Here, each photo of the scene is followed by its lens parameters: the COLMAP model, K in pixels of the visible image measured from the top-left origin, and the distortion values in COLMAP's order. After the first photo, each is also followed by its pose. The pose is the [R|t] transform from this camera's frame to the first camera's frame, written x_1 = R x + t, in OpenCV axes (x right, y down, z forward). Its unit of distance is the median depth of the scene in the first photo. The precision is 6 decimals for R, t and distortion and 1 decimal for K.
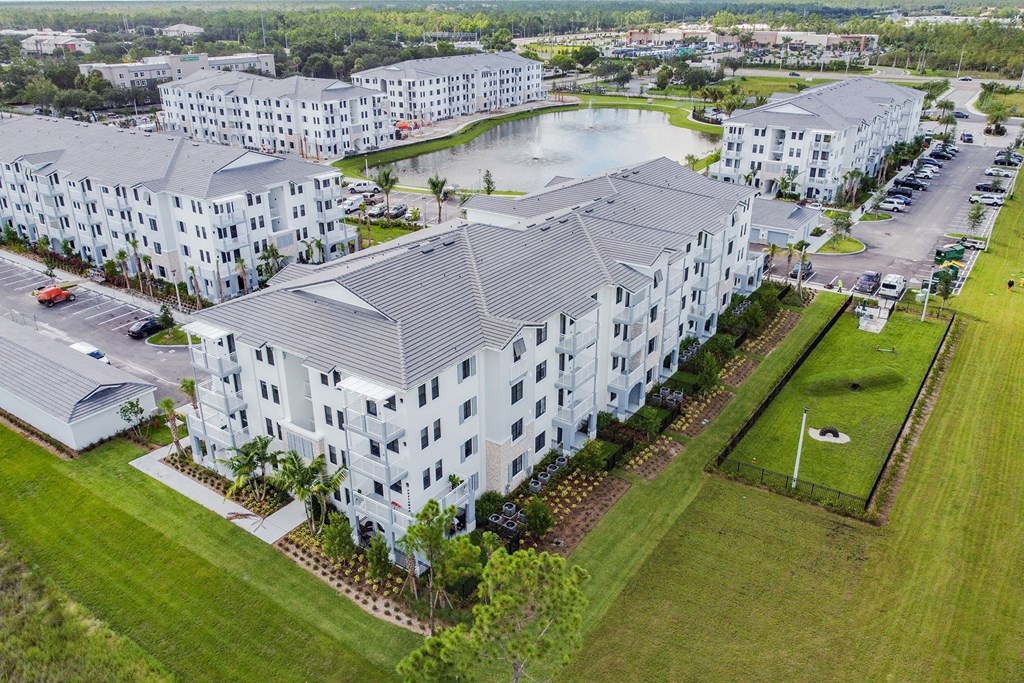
lens RADIAL K [[782.2, 0, 512.0], [0, 782.2, 341.5], [0, 0, 1]] dist [0.002540, -0.008663]
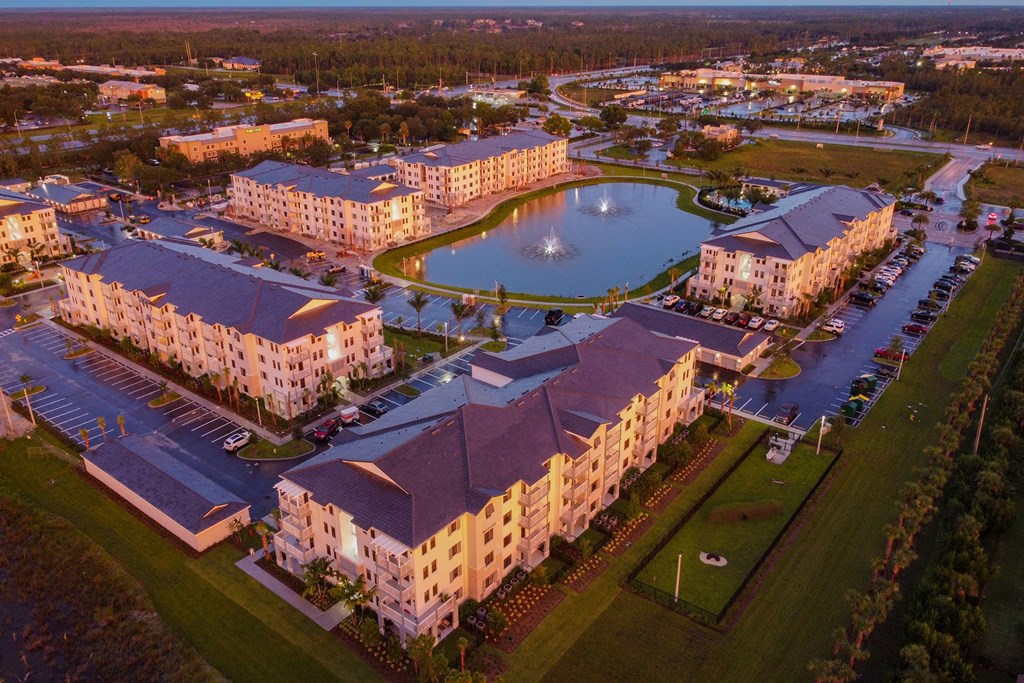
lens RADIAL K [[782.2, 0, 512.0], [0, 782.2, 341.5], [0, 0, 1]] dist [0.002540, -0.008663]
pose [[0.998392, 0.025124, -0.050806, 0.076670], [-0.025396, 0.999666, -0.004698, -0.198066], [0.050671, 0.005981, 0.998697, -0.339349]]
